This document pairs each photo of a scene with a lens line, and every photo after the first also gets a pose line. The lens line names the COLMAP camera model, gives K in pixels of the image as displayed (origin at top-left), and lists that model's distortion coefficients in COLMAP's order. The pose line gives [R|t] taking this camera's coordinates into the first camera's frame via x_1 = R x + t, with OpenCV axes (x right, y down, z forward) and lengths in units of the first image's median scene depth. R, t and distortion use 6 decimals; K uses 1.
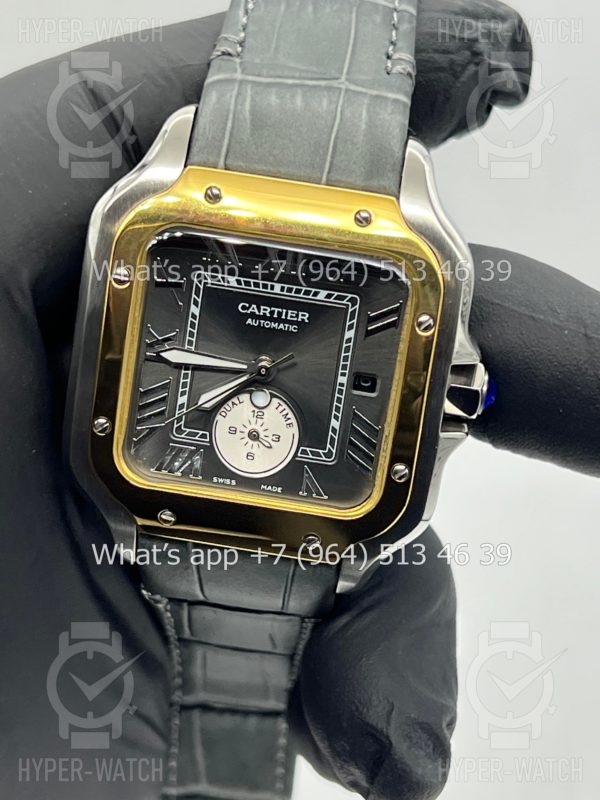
lens RADIAL K [[1760.0, 0, 300.0], [0, 1760.0, 400.0], [0, 0, 1]] dist [0.120907, -0.004089]
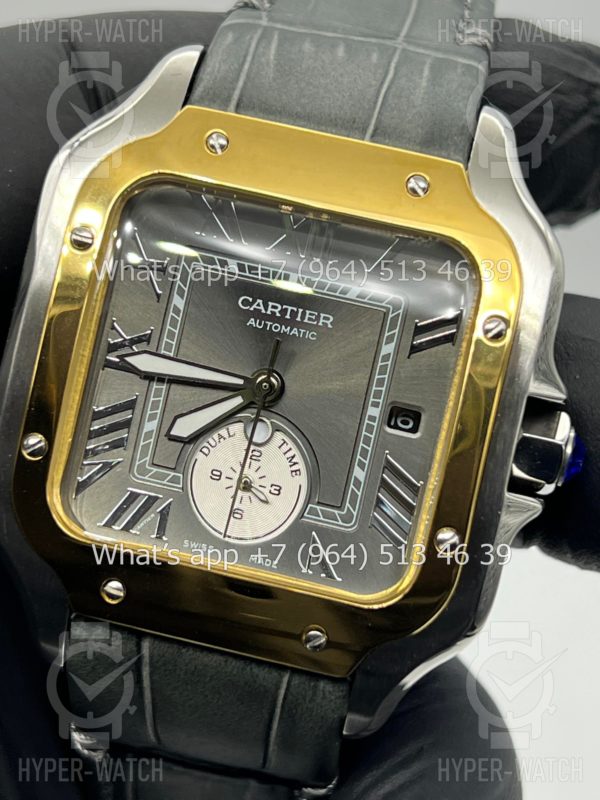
lens RADIAL K [[1760.0, 0, 300.0], [0, 1760.0, 400.0], [0, 0, 1]] dist [0.120907, -0.004089]
pose [[0.997187, 0.072838, -0.017695, 0.006370], [-0.074944, 0.973073, -0.217971, 0.142367], [0.001342, 0.218684, 0.975795, 0.293740]]
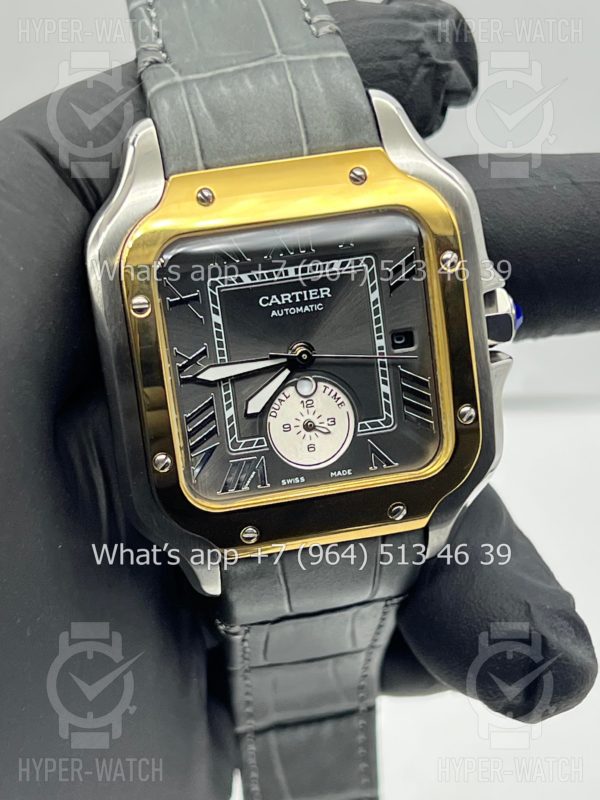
lens RADIAL K [[1760.0, 0, 300.0], [0, 1760.0, 400.0], [0, 0, 1]] dist [0.120907, -0.004089]
pose [[0.940540, -0.301188, 0.157070, -0.179866], [0.306161, 0.951947, -0.007908, 0.012675], [-0.147140, 0.055527, 0.987556, 0.042963]]
